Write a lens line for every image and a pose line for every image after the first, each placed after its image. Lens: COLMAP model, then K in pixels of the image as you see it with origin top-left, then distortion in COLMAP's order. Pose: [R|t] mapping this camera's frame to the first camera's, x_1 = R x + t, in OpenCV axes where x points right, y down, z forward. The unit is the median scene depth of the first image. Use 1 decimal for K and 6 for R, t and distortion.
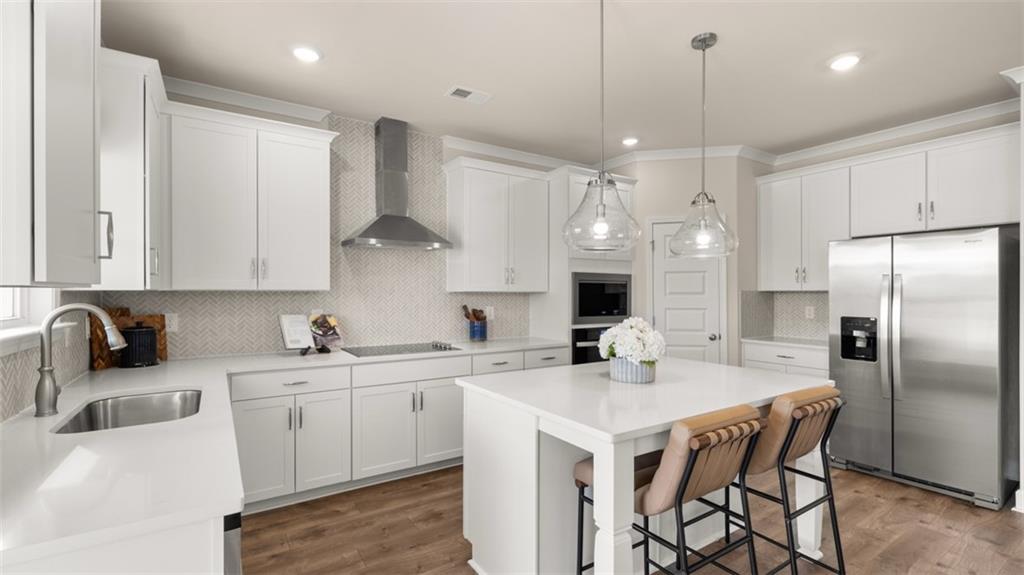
lens RADIAL K [[450.9, 0, 515.6], [0, 450.9, 290.0], [0, 0, 1]] dist [0.002429, -0.000852]
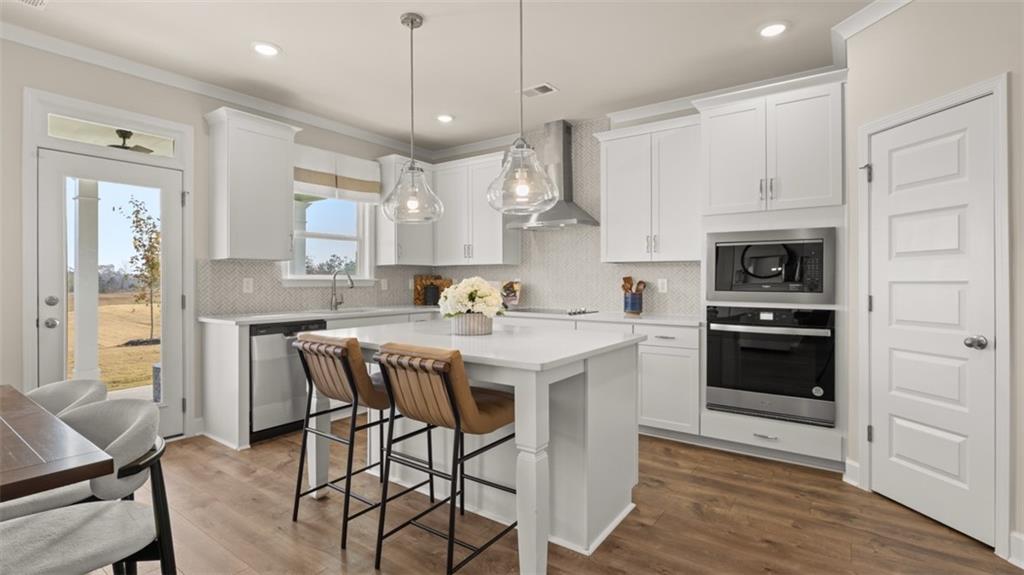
lens RADIAL K [[477.9, 0, 511.8], [0, 477.9, 282.7], [0, 0, 1]] dist [-0.013265, 0.002686]
pose [[0.349672, 0.005608, -0.936855, 0.791242], [0.007120, 0.999937, 0.008643, 0.036639], [0.936845, -0.009693, 0.349610, 0.395319]]
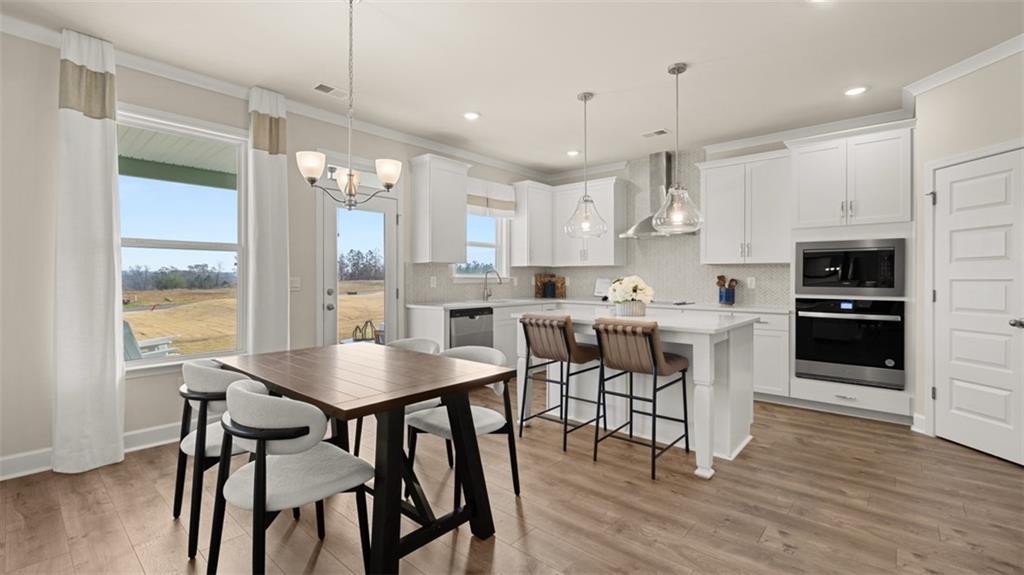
lens RADIAL K [[450.9, 0, 510.8], [0, 450.9, 281.5], [0, 0, 1]] dist [0.002429, -0.000852]
pose [[0.256737, 0.008451, -0.966444, 0.959718], [0.006475, 0.999924, 0.010463, 0.034224], [0.966460, -0.008944, 0.256663, 0.111085]]
